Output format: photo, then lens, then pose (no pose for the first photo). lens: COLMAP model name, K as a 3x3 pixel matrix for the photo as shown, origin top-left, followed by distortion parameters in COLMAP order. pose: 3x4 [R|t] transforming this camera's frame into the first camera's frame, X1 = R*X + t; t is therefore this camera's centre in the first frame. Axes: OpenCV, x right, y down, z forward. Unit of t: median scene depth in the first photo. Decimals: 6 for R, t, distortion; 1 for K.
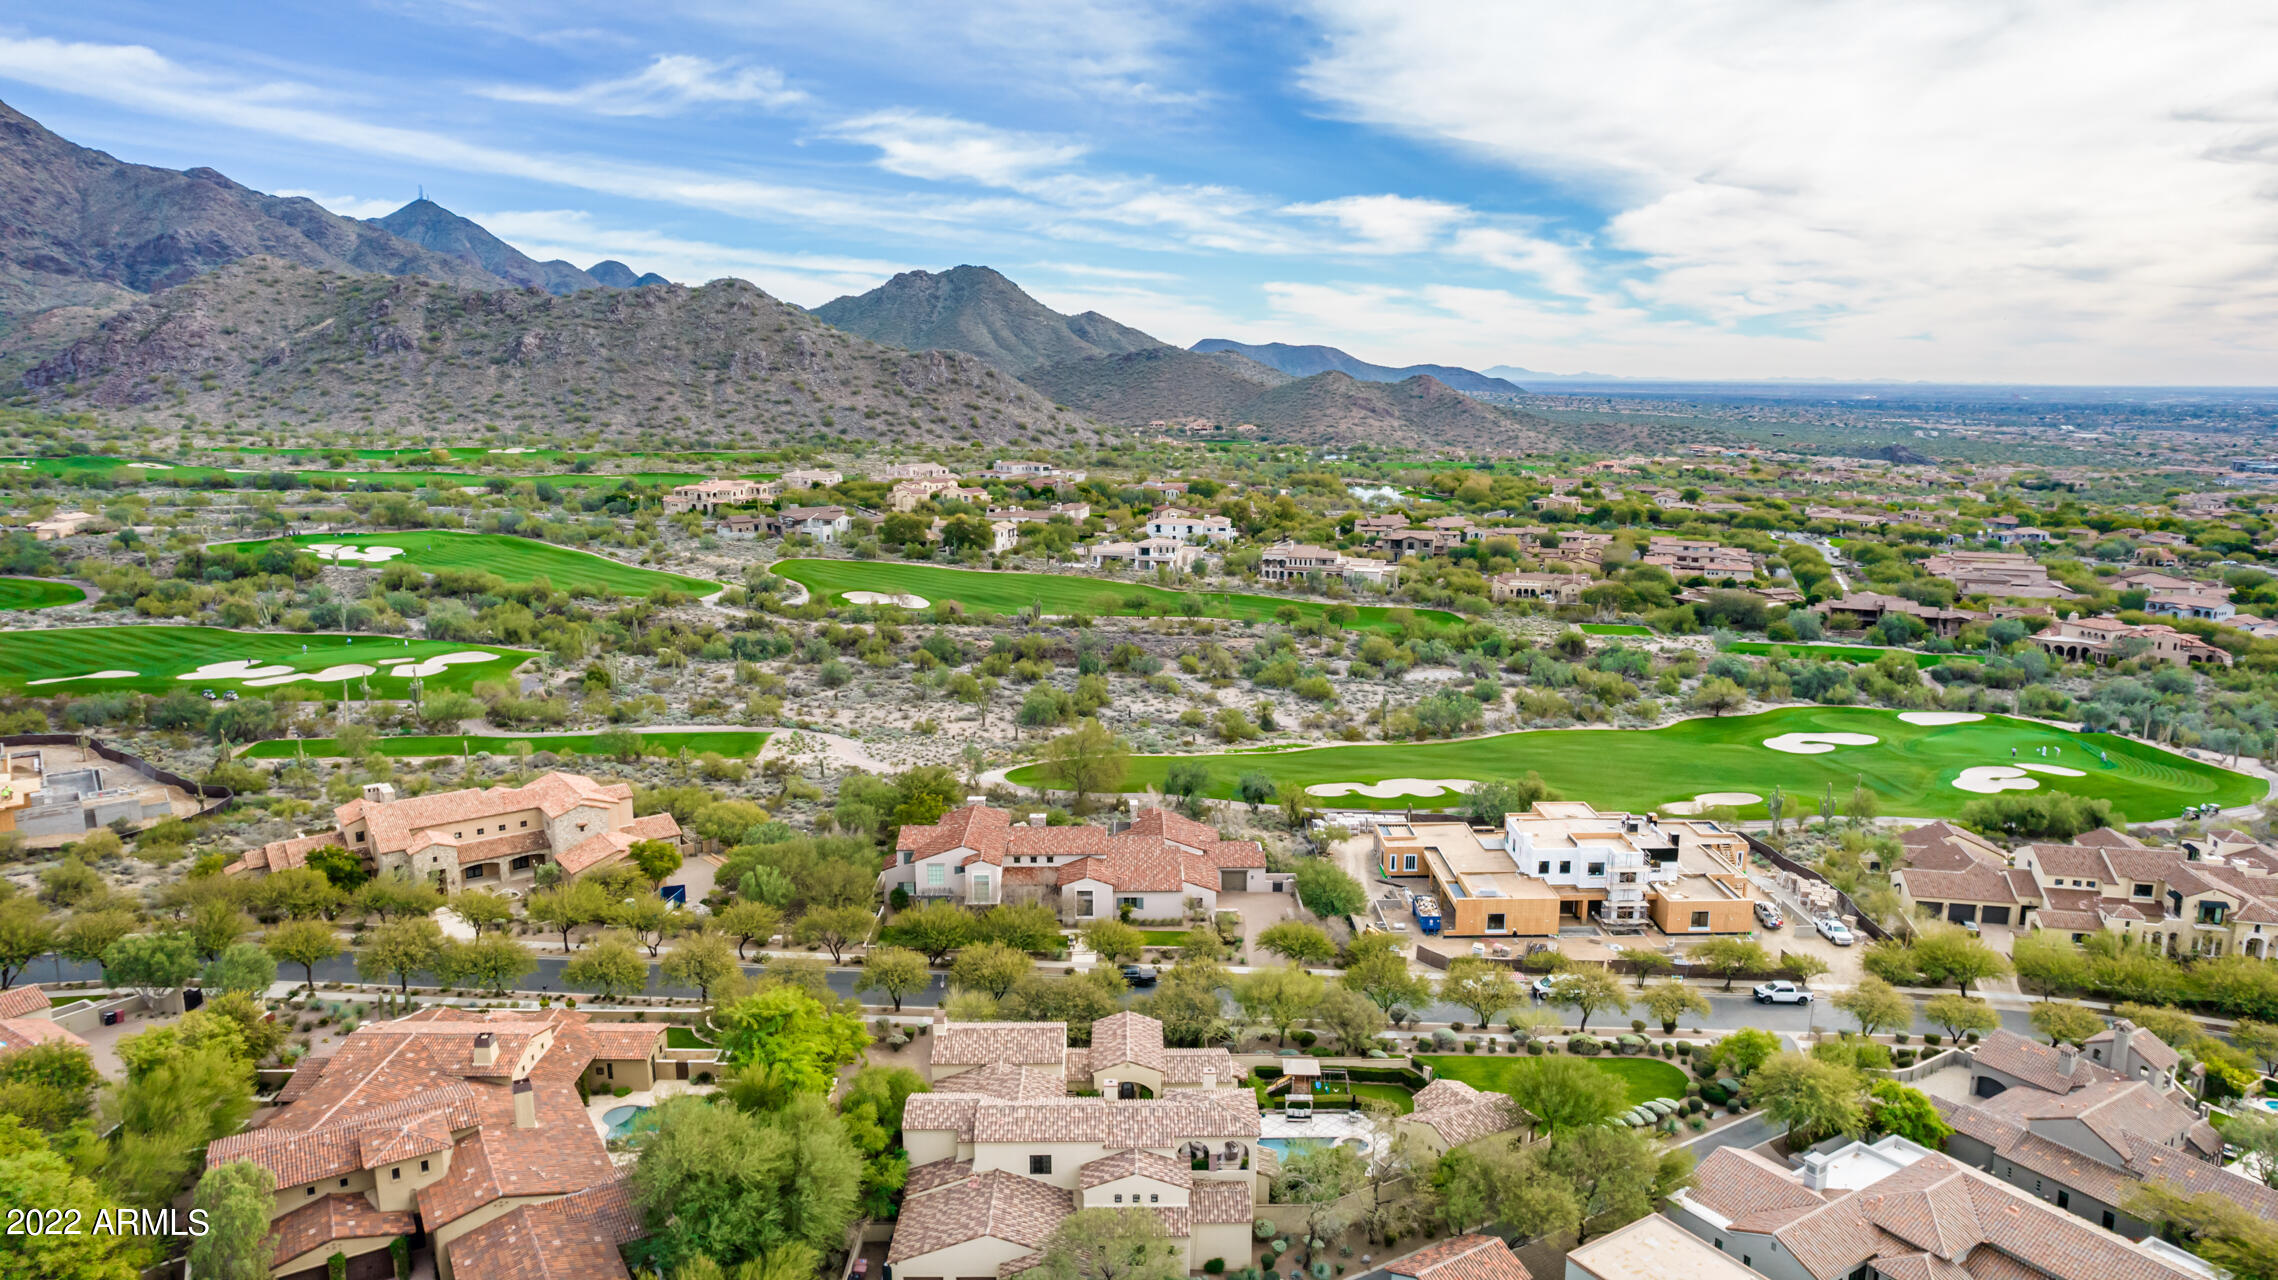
lens RADIAL K [[1453.5, 0, 1136.5], [0, 1453.5, 645.5], [0, 0, 1]] dist [-0.072720, 0.061086]
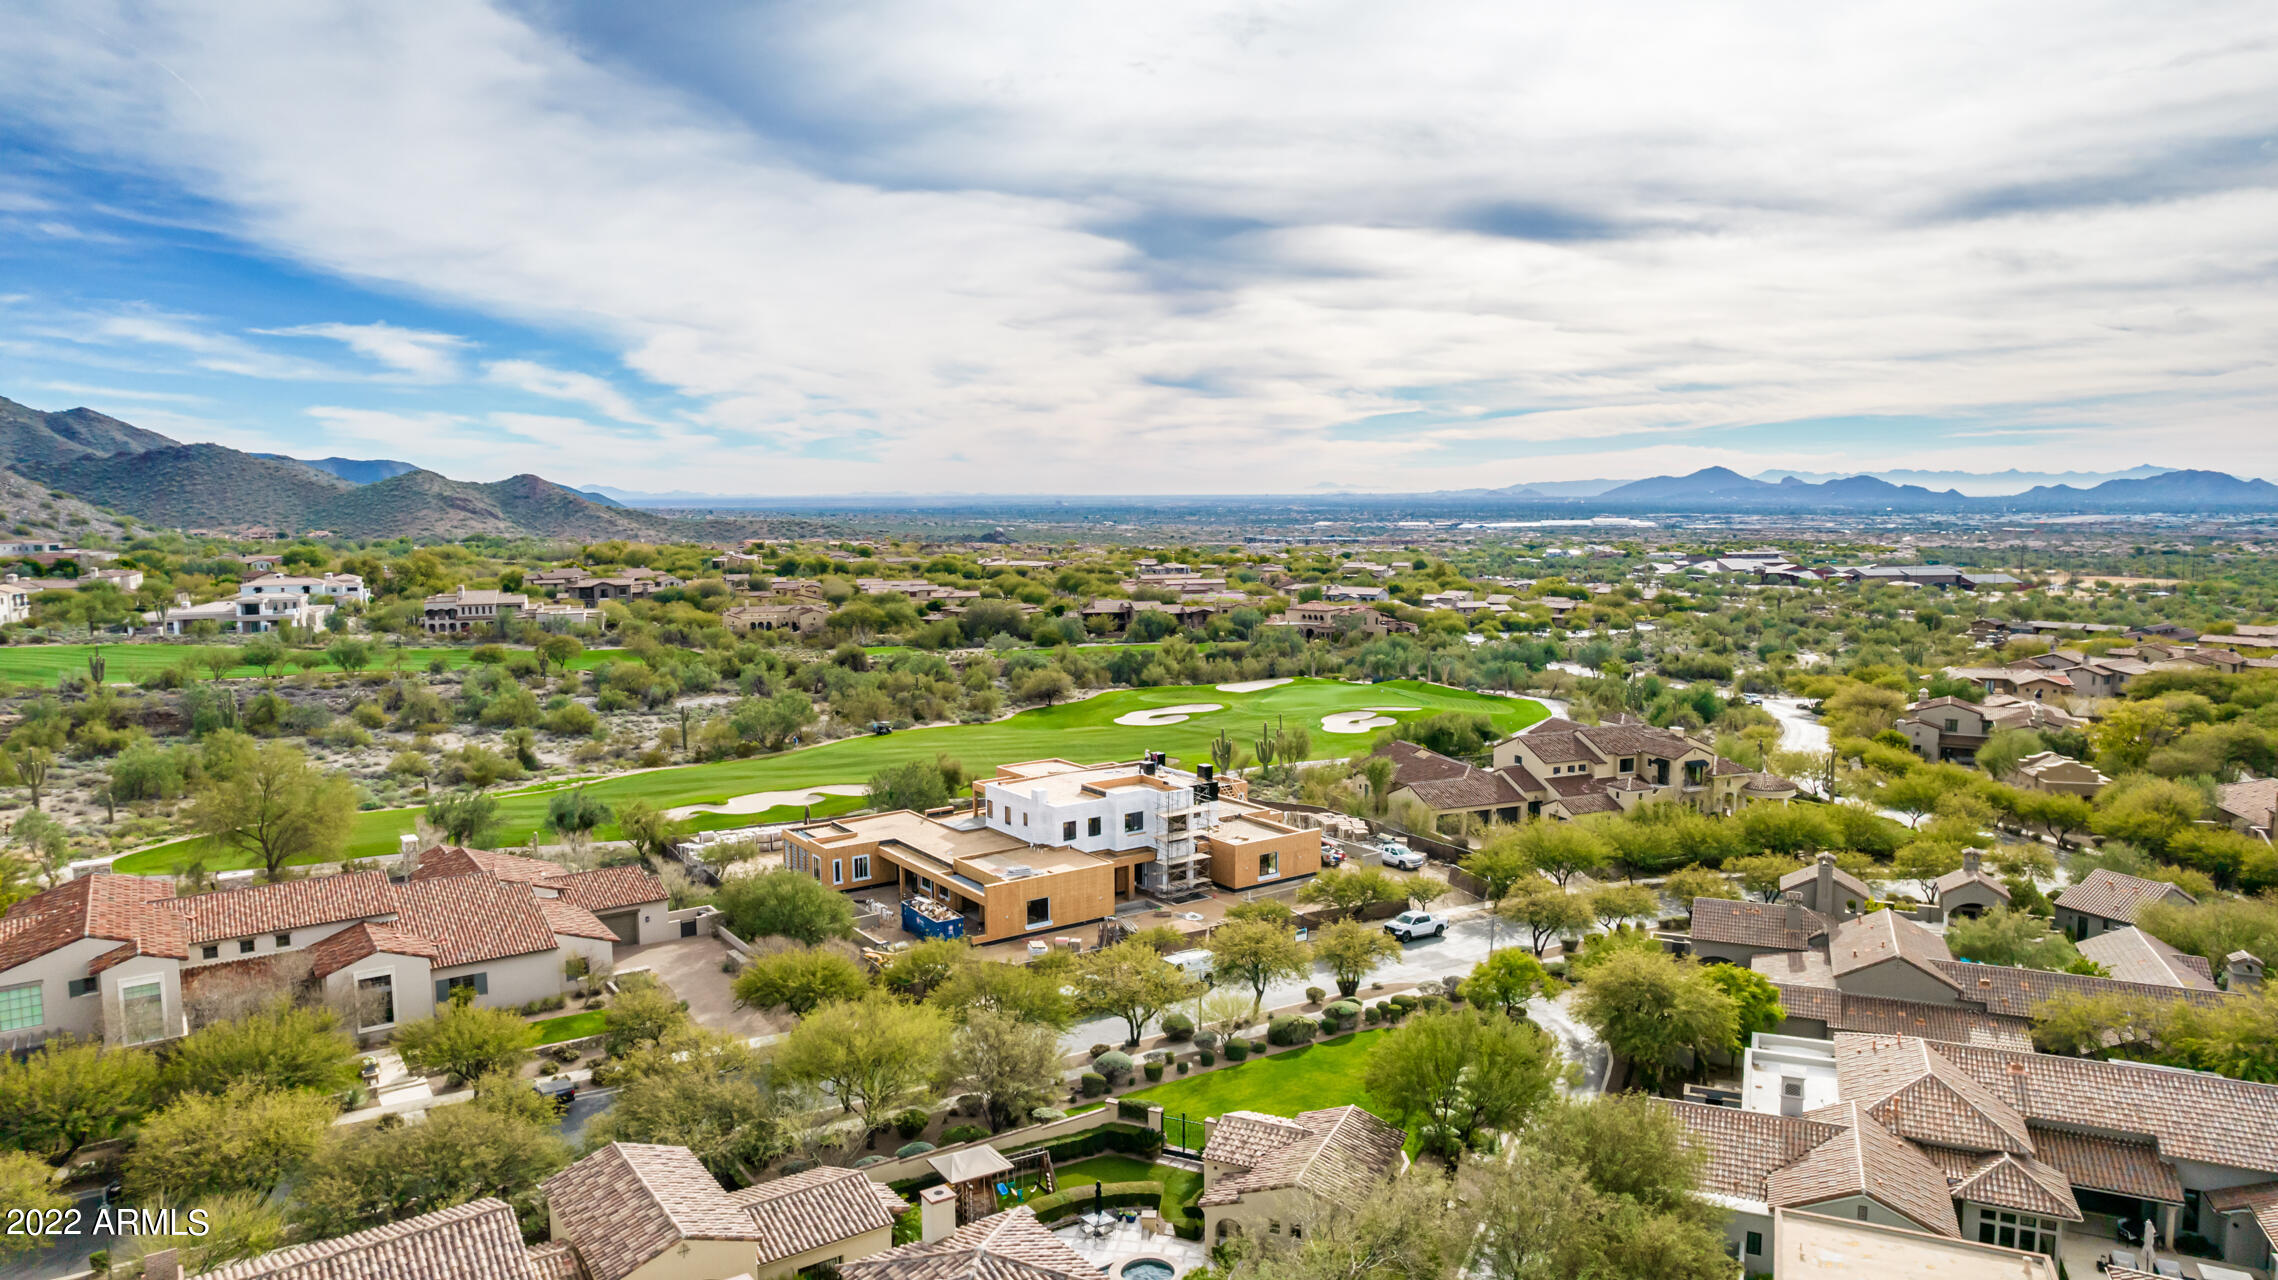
lens RADIAL K [[1455.3, 0, 1143.1], [0, 1455.3, 640.2], [0, 0, 1]] dist [-0.071316, 0.064294]
pose [[0.820813, -0.064068, 0.567593, -0.073679], [0.112015, 0.992450, -0.049964, 0.081054], [-0.560106, 0.104590, 0.821792, 0.306274]]
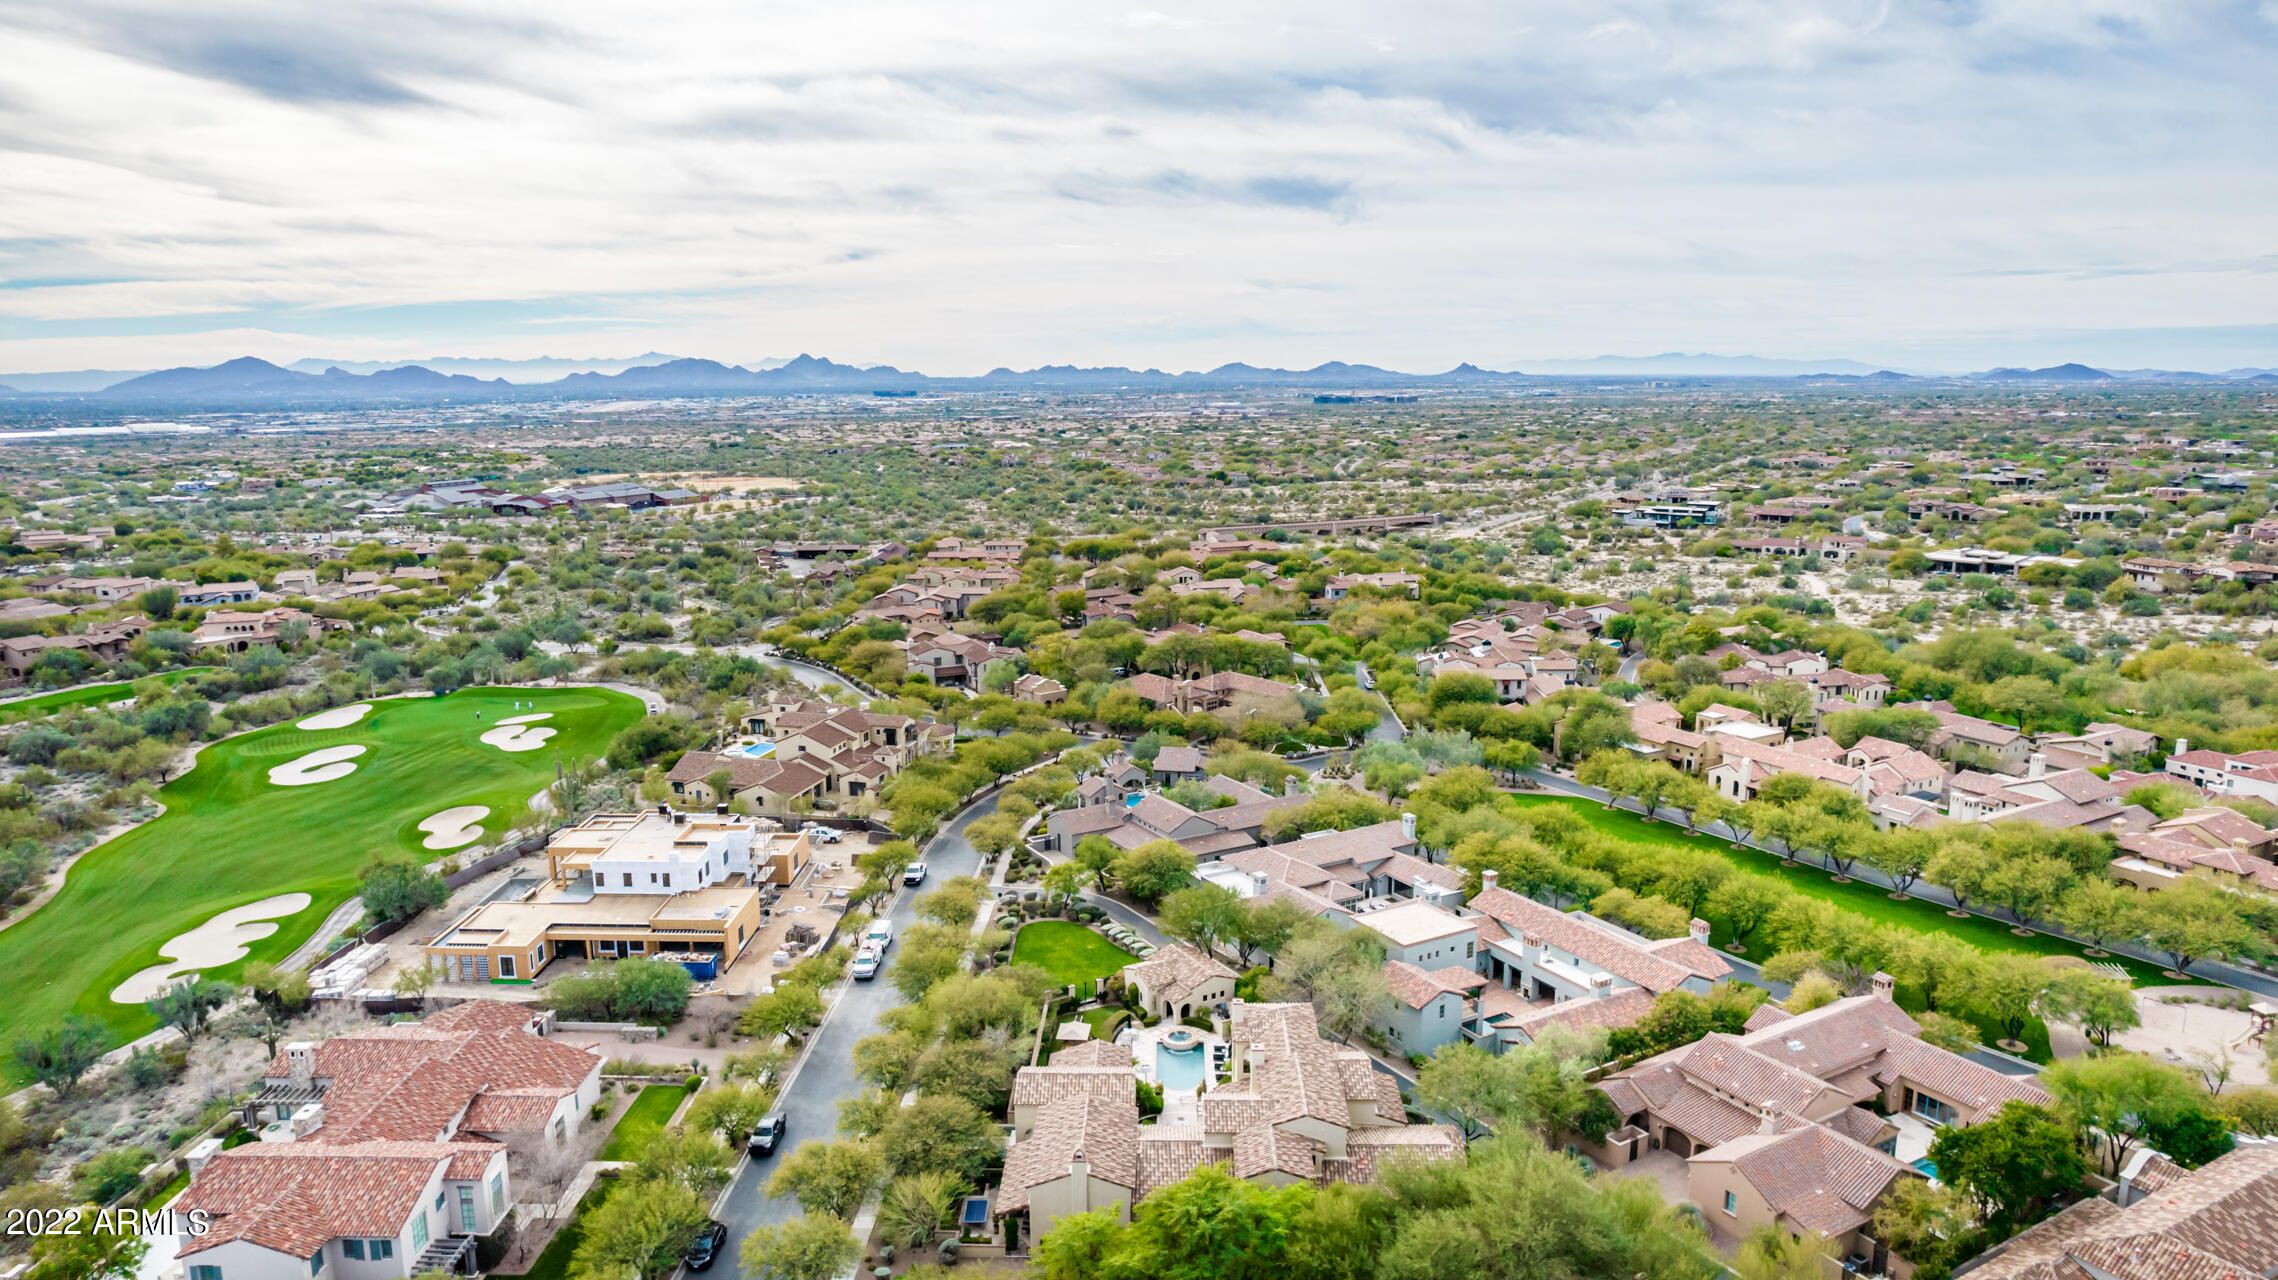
lens RADIAL K [[1455.3, 0, 1143.1], [0, 1455.3, 640.2], [0, 0, 1]] dist [-0.071316, 0.064294]
pose [[0.028620, -0.187859, 0.981779, -0.510737], [0.194181, 0.964516, 0.178895, -0.092849], [-0.980548, 0.185523, 0.064083, 0.501827]]
